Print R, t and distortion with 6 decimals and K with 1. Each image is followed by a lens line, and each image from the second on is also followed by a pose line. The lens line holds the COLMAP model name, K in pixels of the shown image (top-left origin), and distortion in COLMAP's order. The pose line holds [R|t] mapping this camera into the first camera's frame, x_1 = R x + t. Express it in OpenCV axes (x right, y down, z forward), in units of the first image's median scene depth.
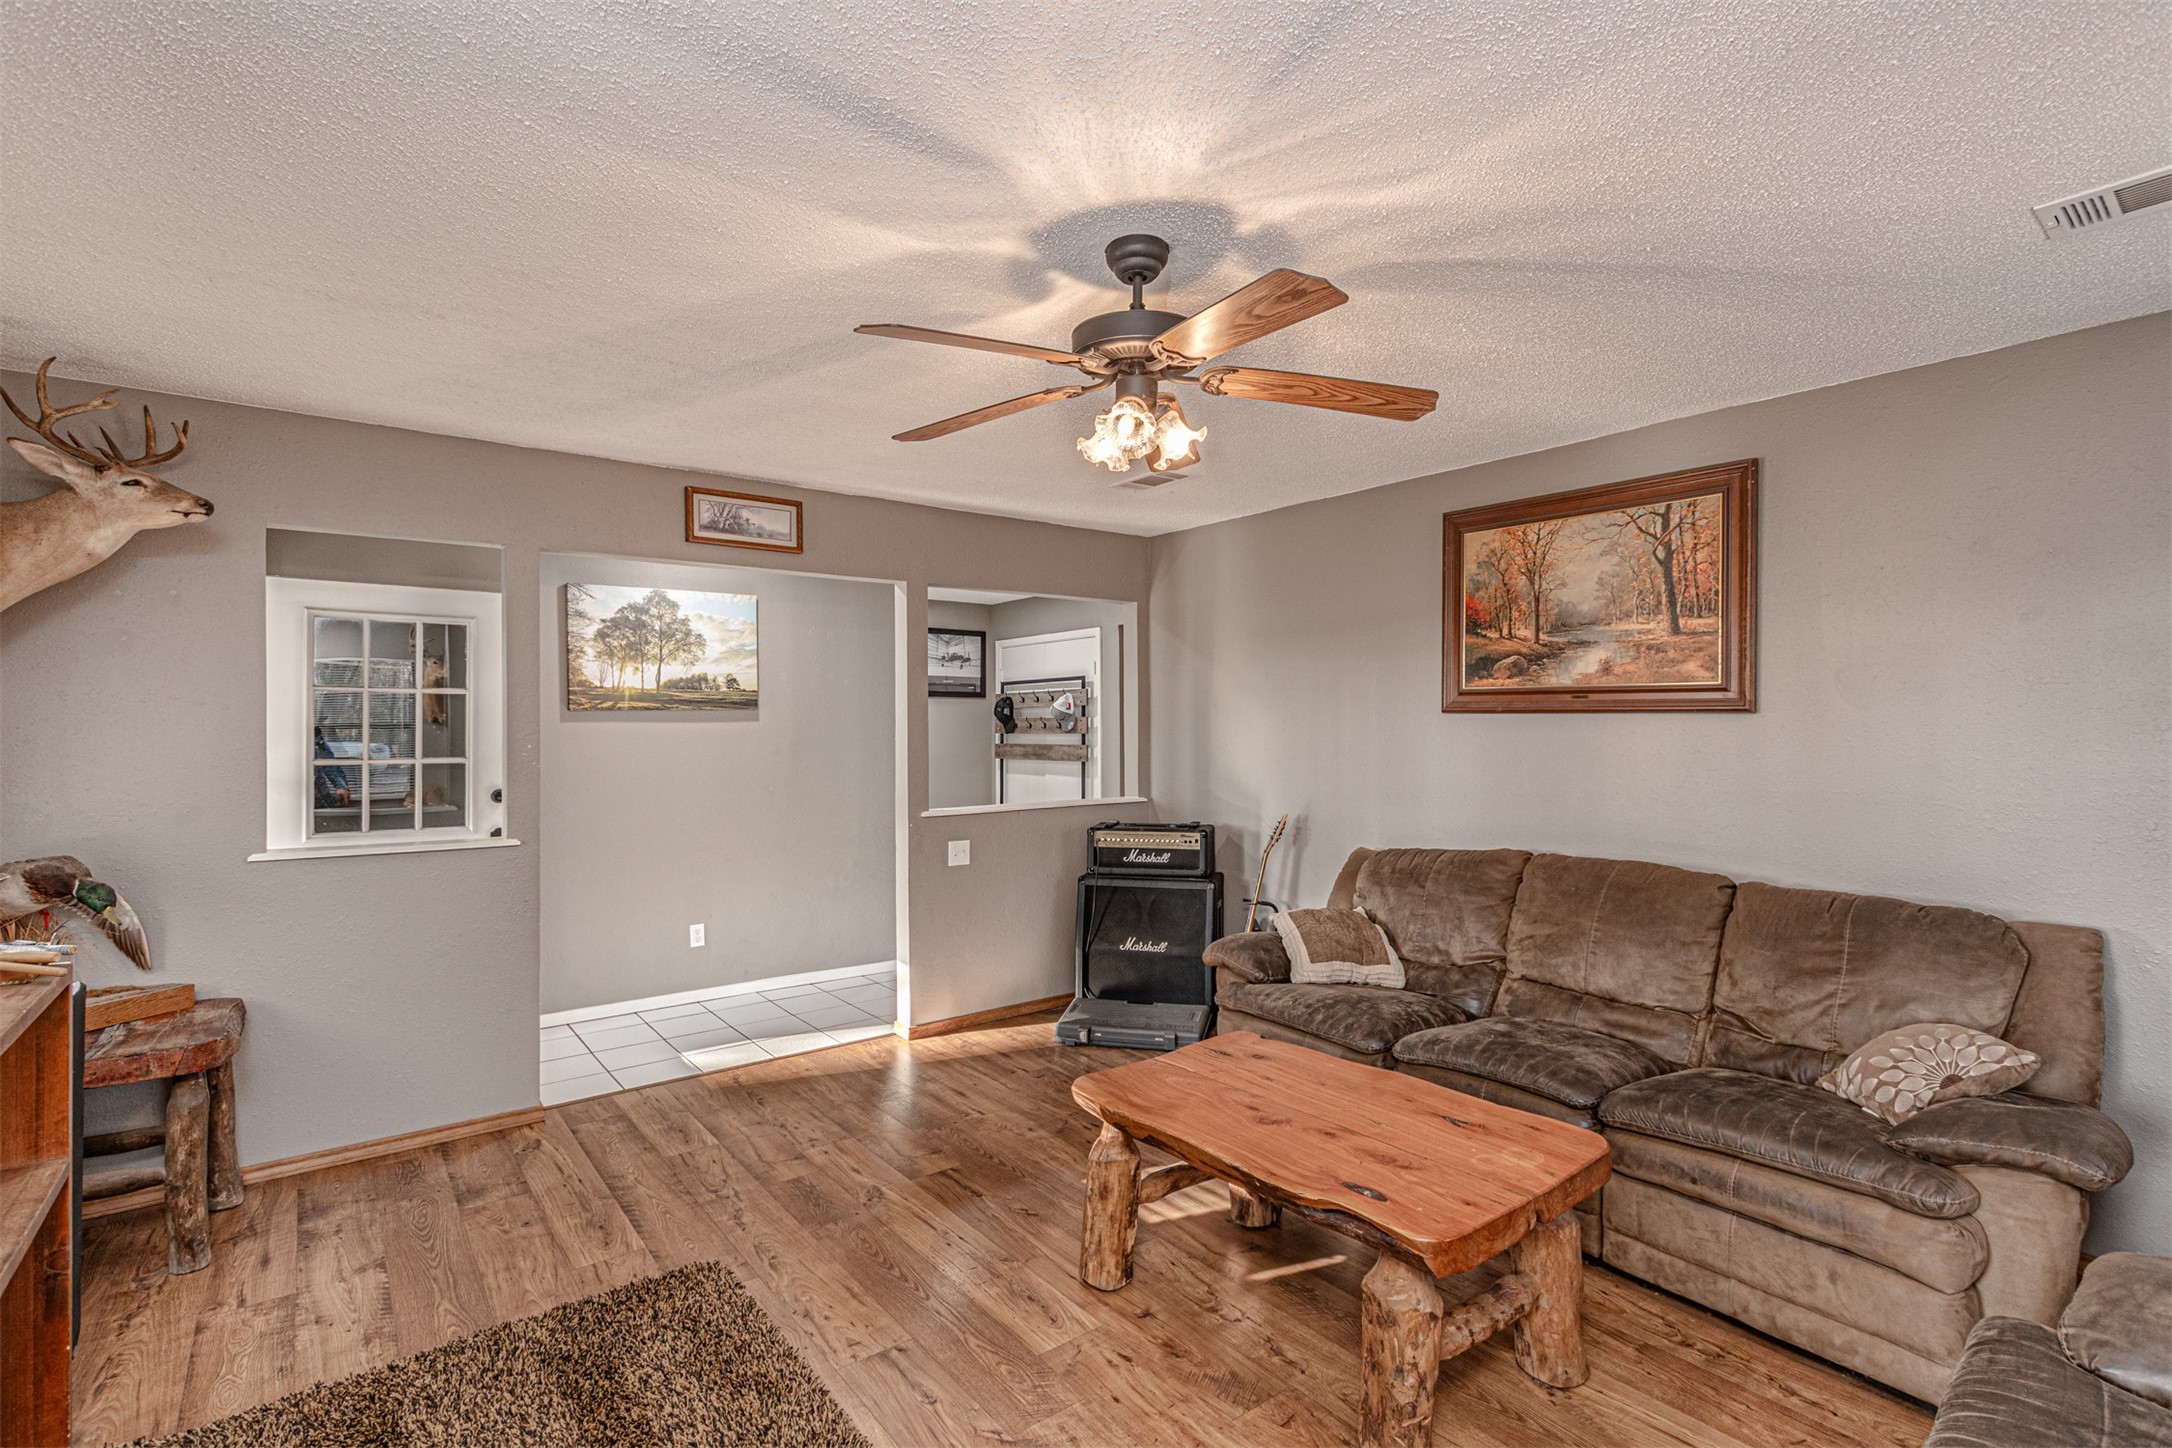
lens RADIAL K [[1016.1, 0, 1088.7], [0, 1016.1, 728.7], [0, 0, 1]] dist [0.002042, -0.002402]
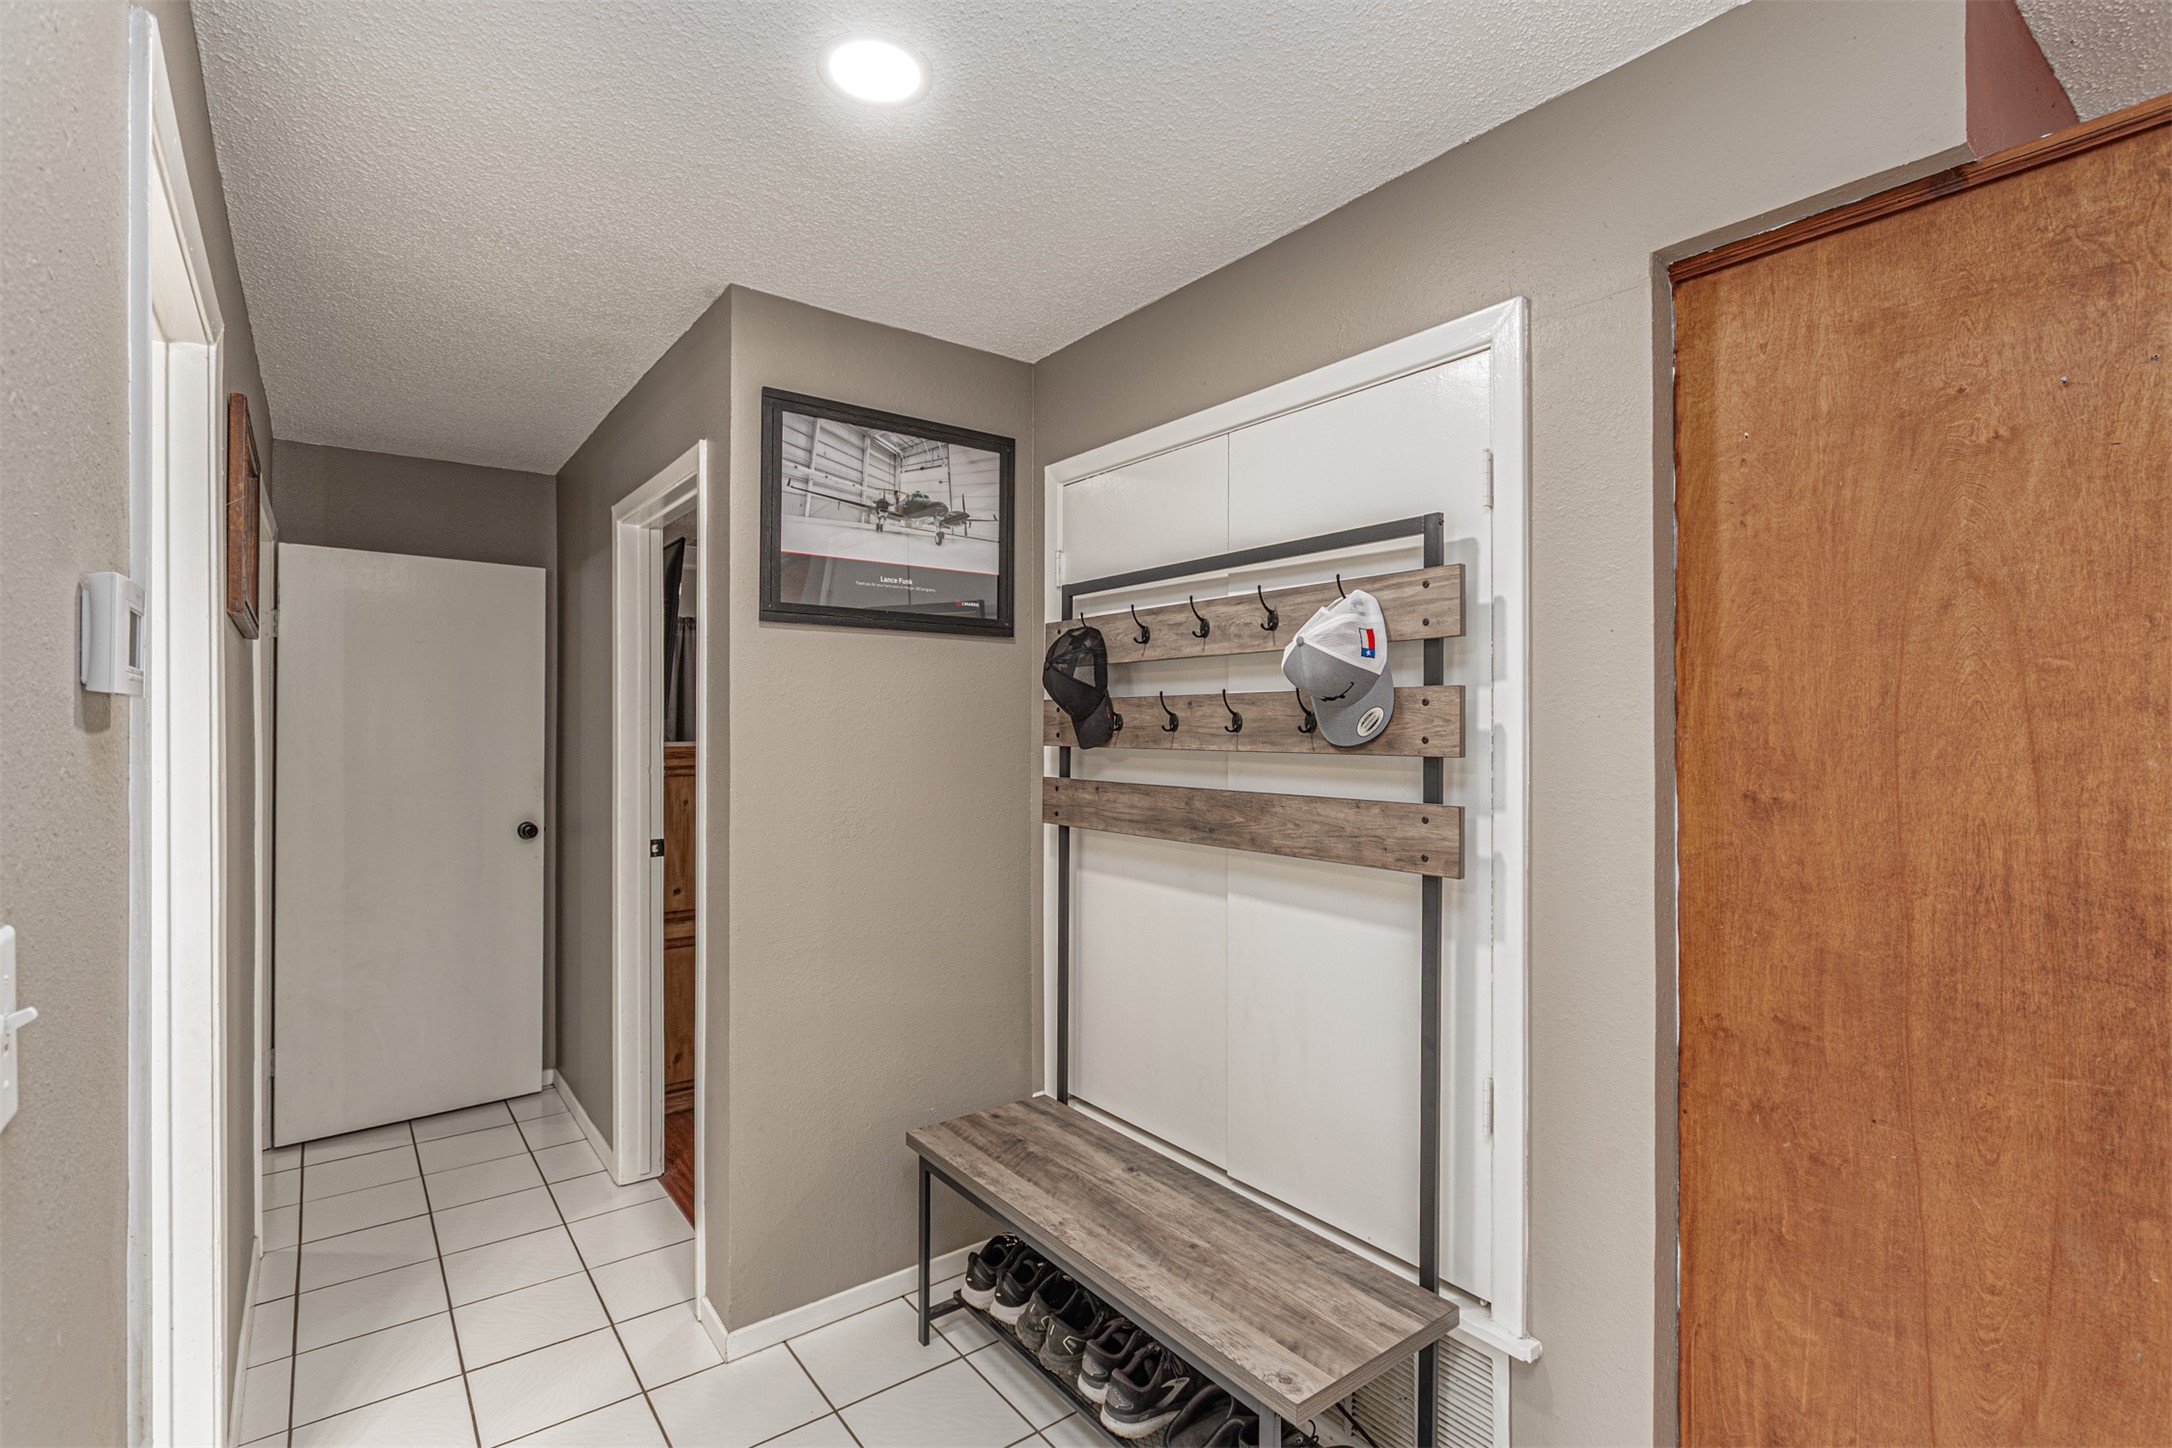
lens RADIAL K [[1016.1, 0, 1091.0], [0, 1016.1, 716.9], [0, 0, 1]] dist [0.002042, -0.002402]
pose [[0.999979, 0.004168, -0.005036, -0.077244], [-0.004196, 0.999975, -0.005691, -0.002769], [0.005013, 0.005712, 0.999971, 0.695762]]
